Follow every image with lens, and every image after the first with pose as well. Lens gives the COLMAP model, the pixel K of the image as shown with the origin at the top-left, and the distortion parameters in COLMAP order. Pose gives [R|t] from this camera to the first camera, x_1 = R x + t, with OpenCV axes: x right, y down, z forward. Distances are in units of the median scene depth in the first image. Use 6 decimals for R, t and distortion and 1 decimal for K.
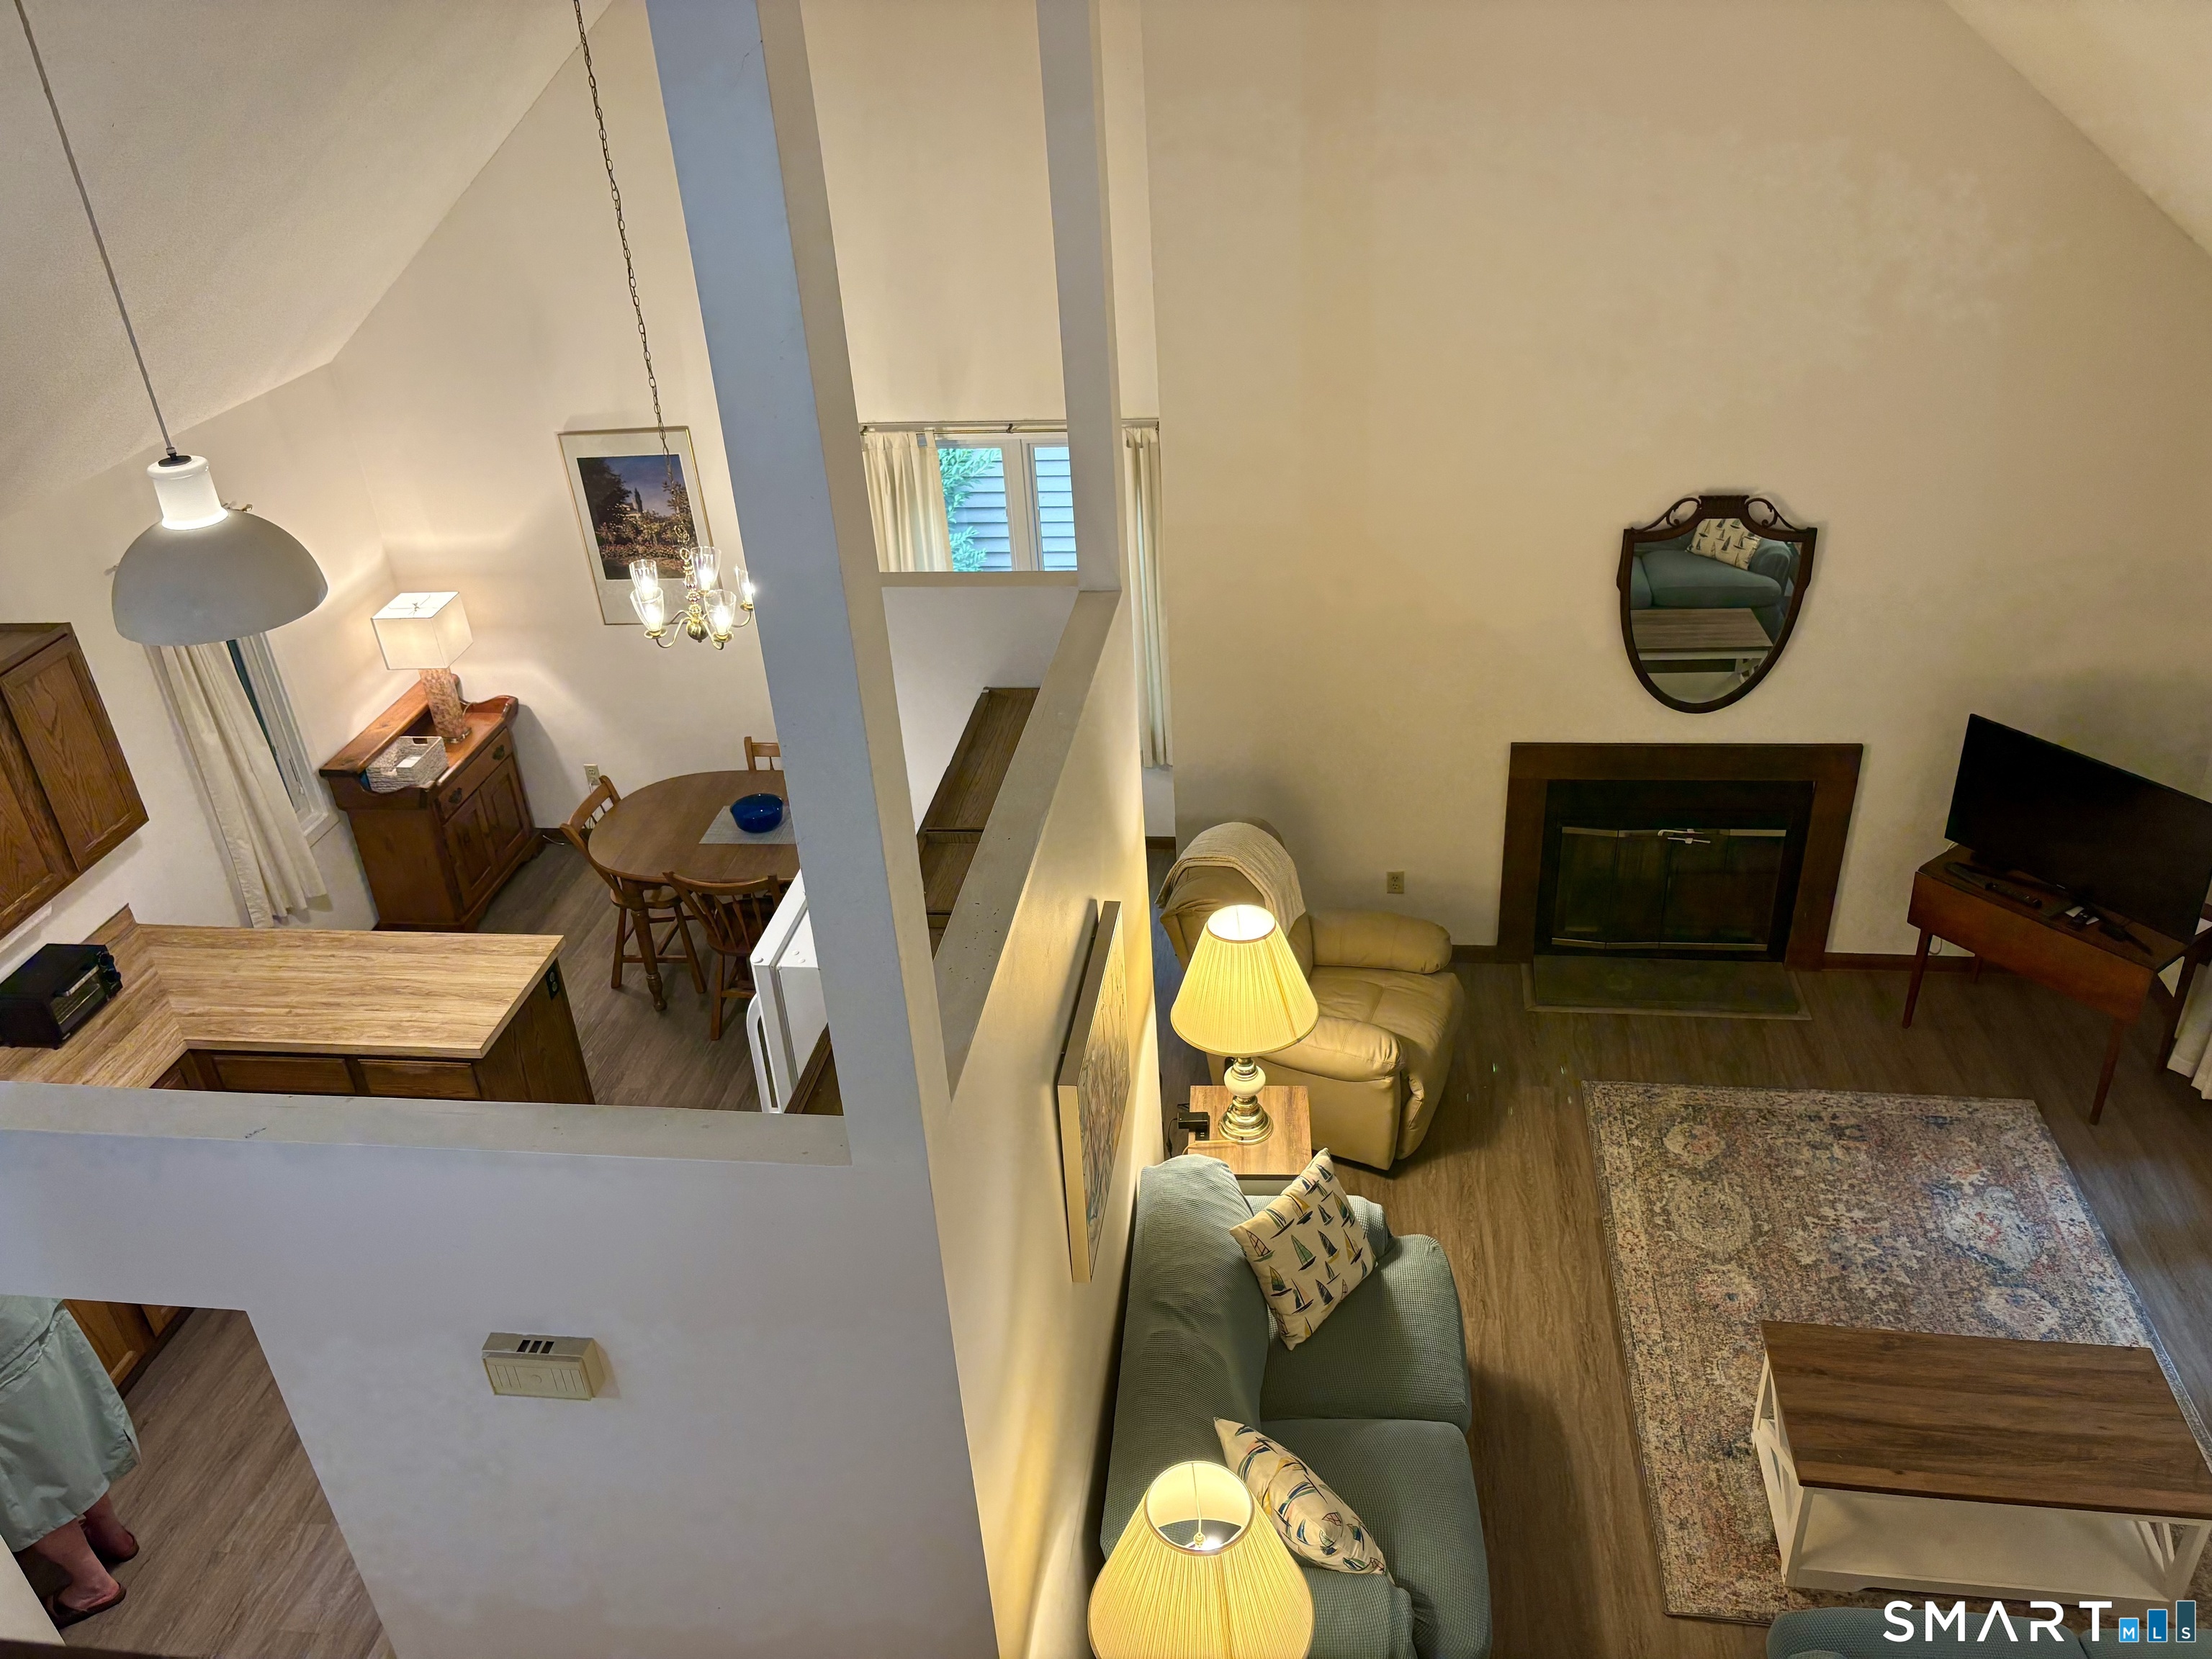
lens RADIAL K [[1660.7, 0, 1101.9], [0, 1660.7, 833.2], [0, 0, 1]] dist [0.023745, -0.004083]
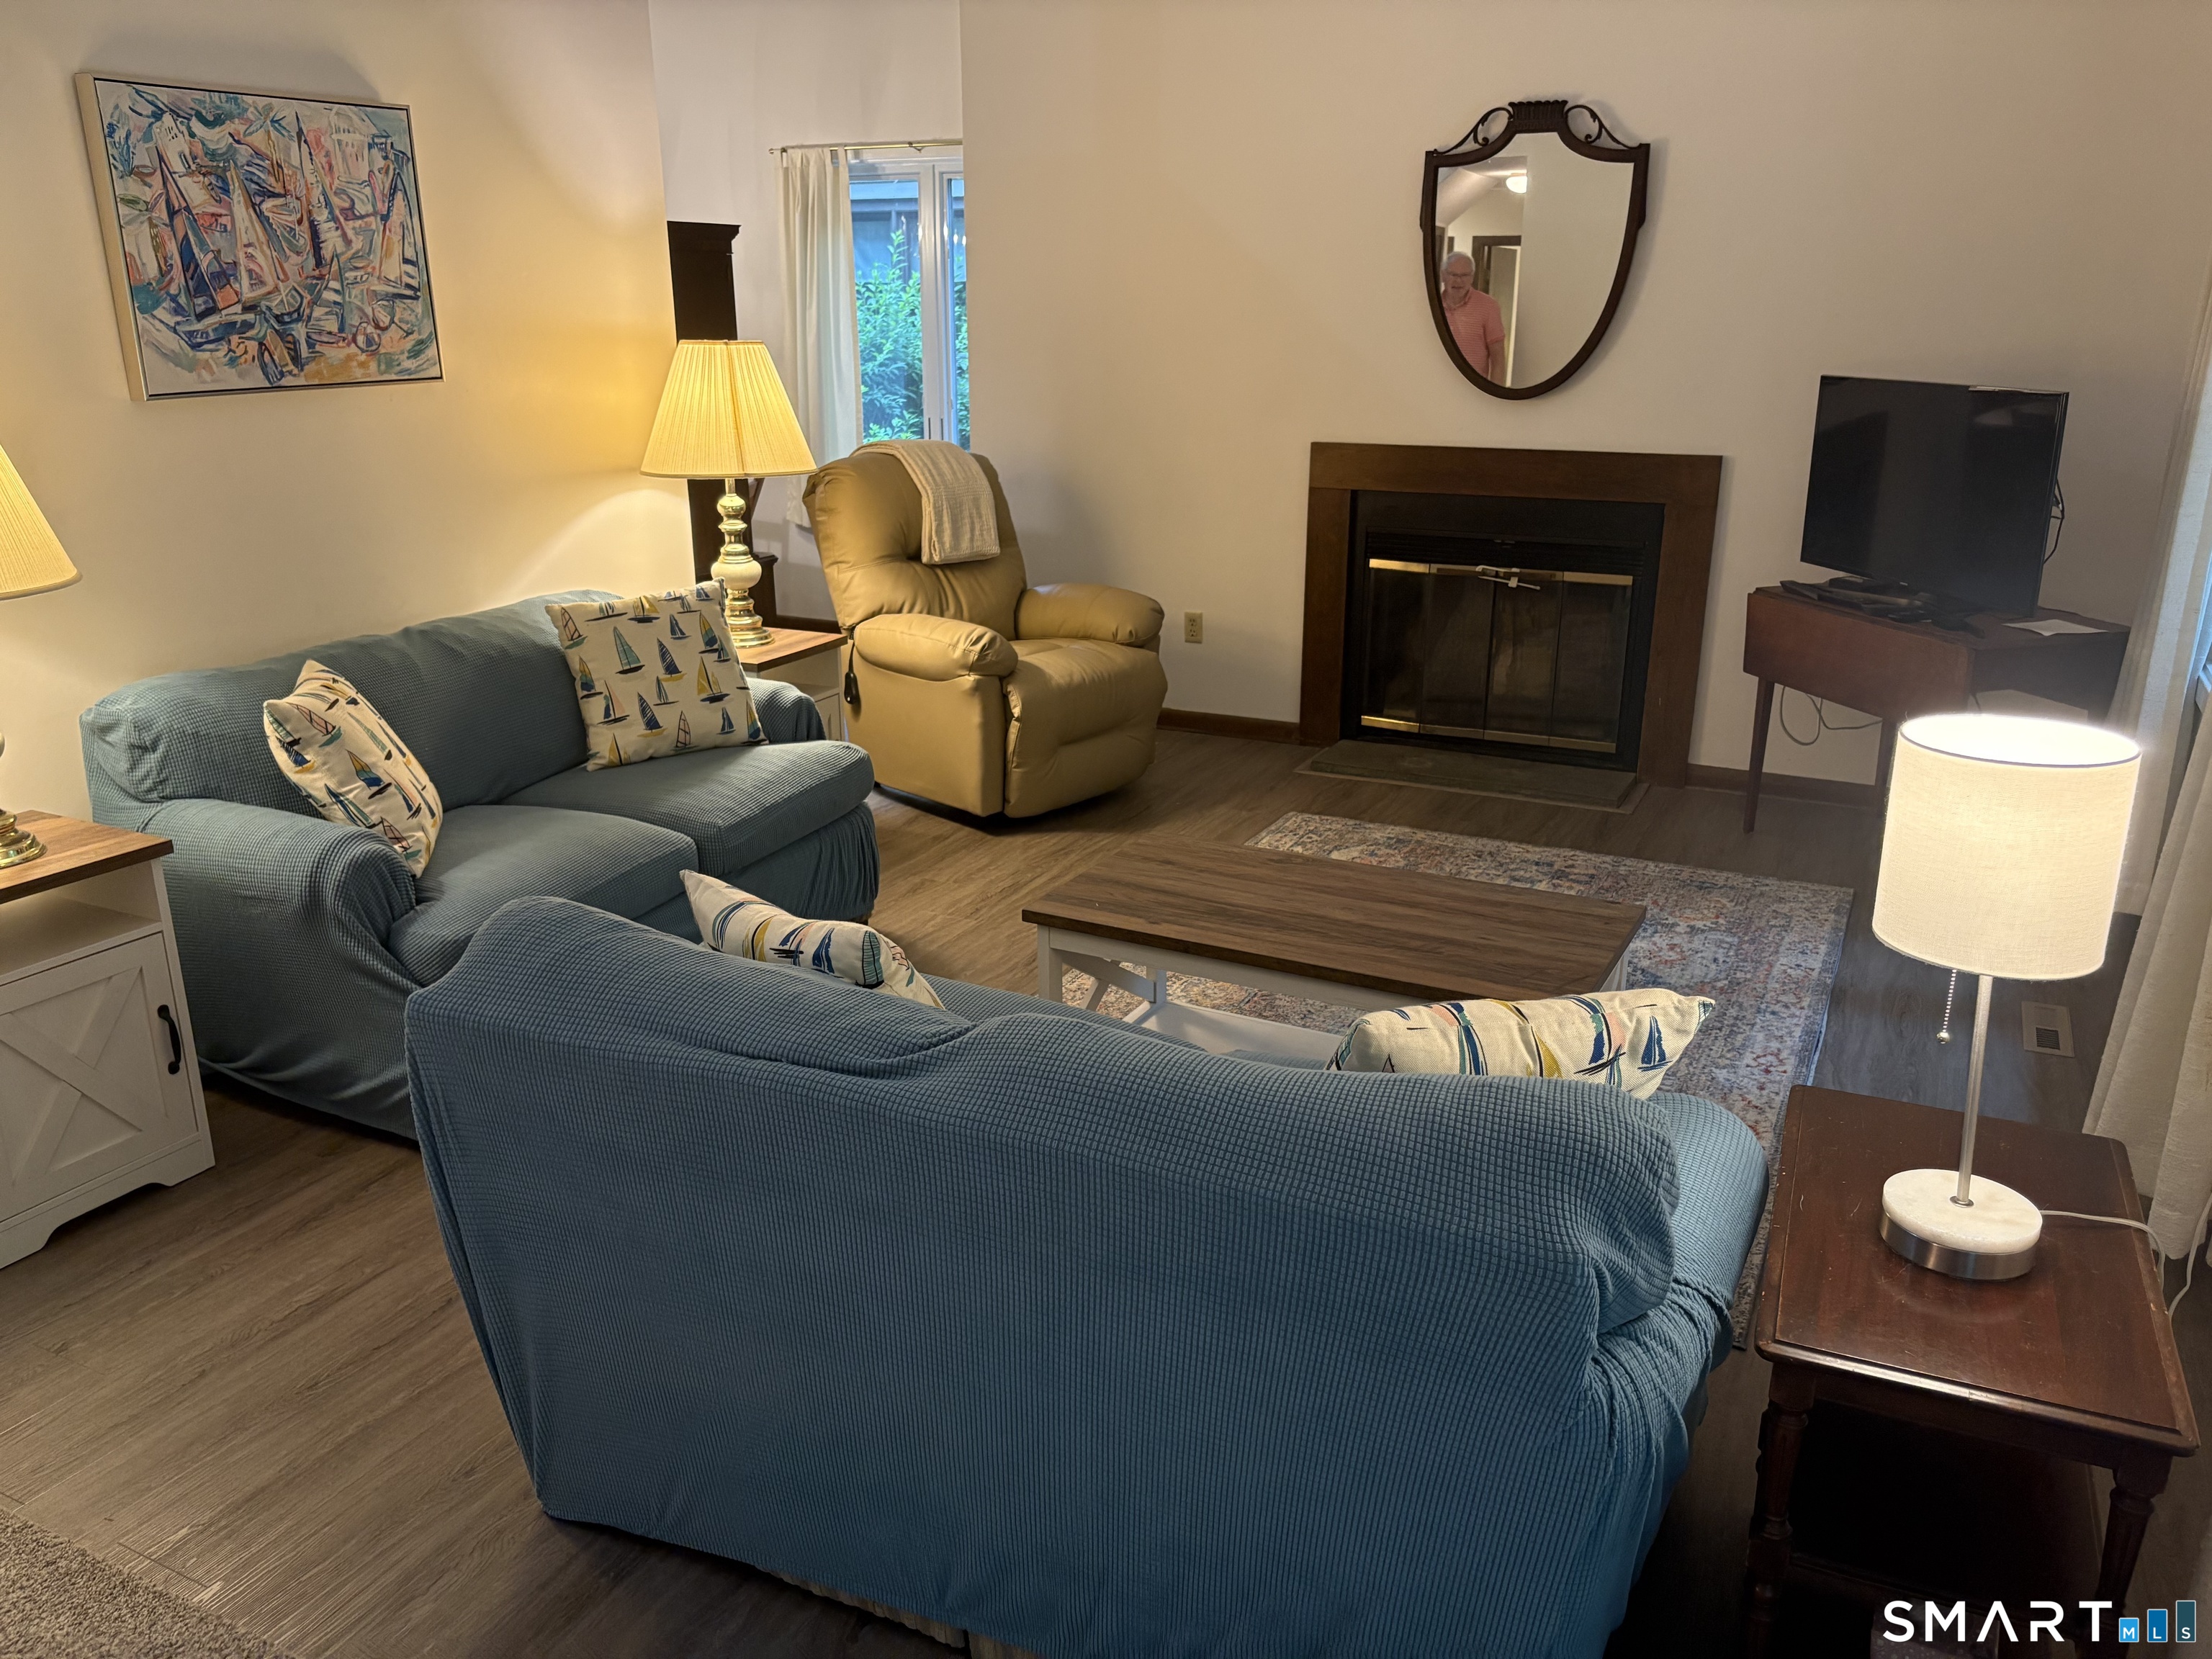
lens RADIAL K [[1660.7, 0, 1104.3], [0, 1660.7, 827.7], [0, 0, 1]] dist [0.023745, -0.004083]
pose [[0.945070, 0.157565, -0.286384, 0.417792], [-0.211856, 0.962475, -0.169583, 0.299811], [0.248917, 0.220940, 0.942988, 0.216819]]
